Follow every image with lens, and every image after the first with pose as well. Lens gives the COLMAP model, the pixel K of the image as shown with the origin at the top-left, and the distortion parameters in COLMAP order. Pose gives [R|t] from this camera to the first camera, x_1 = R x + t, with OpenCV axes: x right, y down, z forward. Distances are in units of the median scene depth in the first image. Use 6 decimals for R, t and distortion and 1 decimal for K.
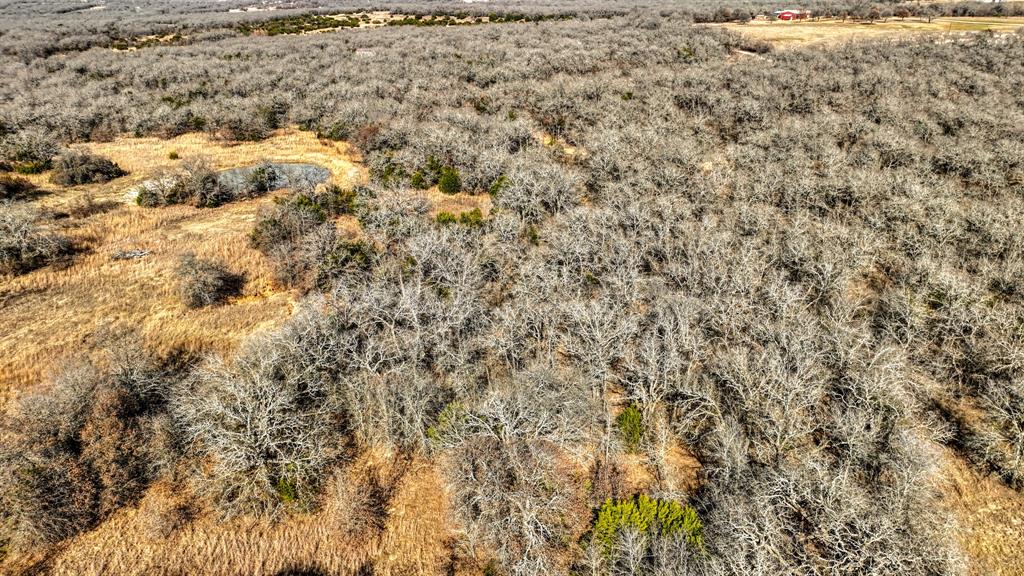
lens RADIAL K [[720.0, 0, 509.2], [0, 720.0, 286.6], [0, 0, 1]] dist [0.000118, 0.020955]
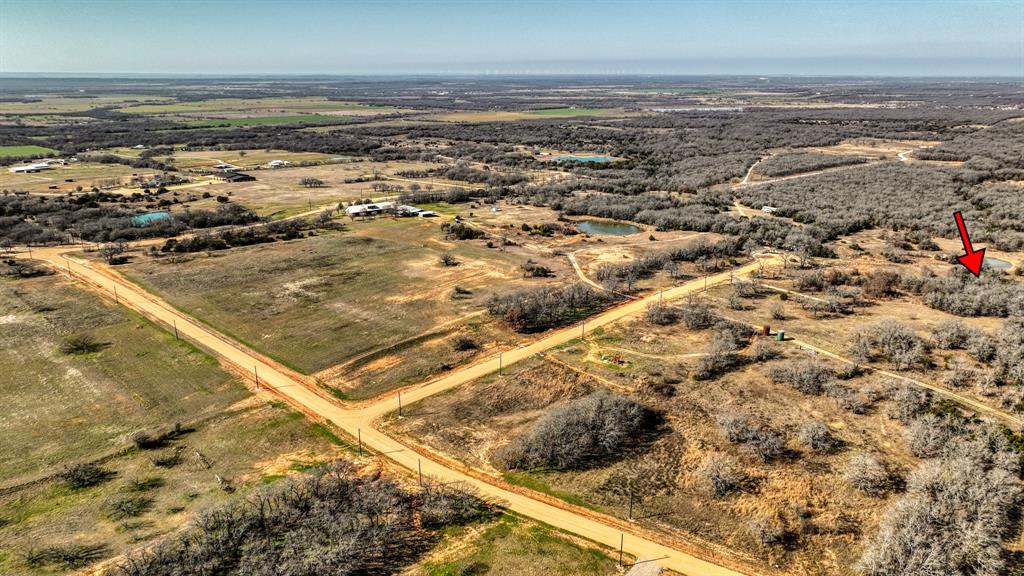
lens RADIAL K [[720.0, 0, 511.2], [0, 720.0, 286.6], [0, 0, 1]] dist [0.000118, 0.020955]
pose [[0.384626, 0.278284, -0.880125, 1.595391], [-0.367516, 0.920810, 0.130539, 0.270794], [0.846755, 0.273252, 0.456441, -2.020017]]
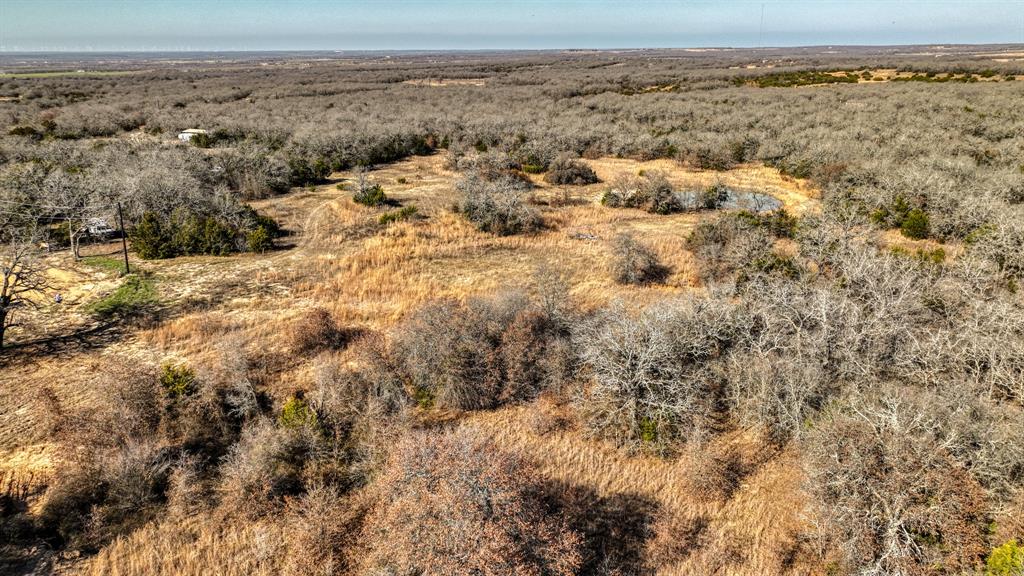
lens RADIAL K [[720.0, 0, 514.2], [0, 720.0, 284.9], [0, 0, 1]] dist [0.000118, 0.020955]
pose [[0.808867, 0.187373, -0.557338, 0.023922], [-0.231181, 0.972874, -0.008441, 0.044229], [0.540638, 0.135674, 0.830243, 0.003672]]
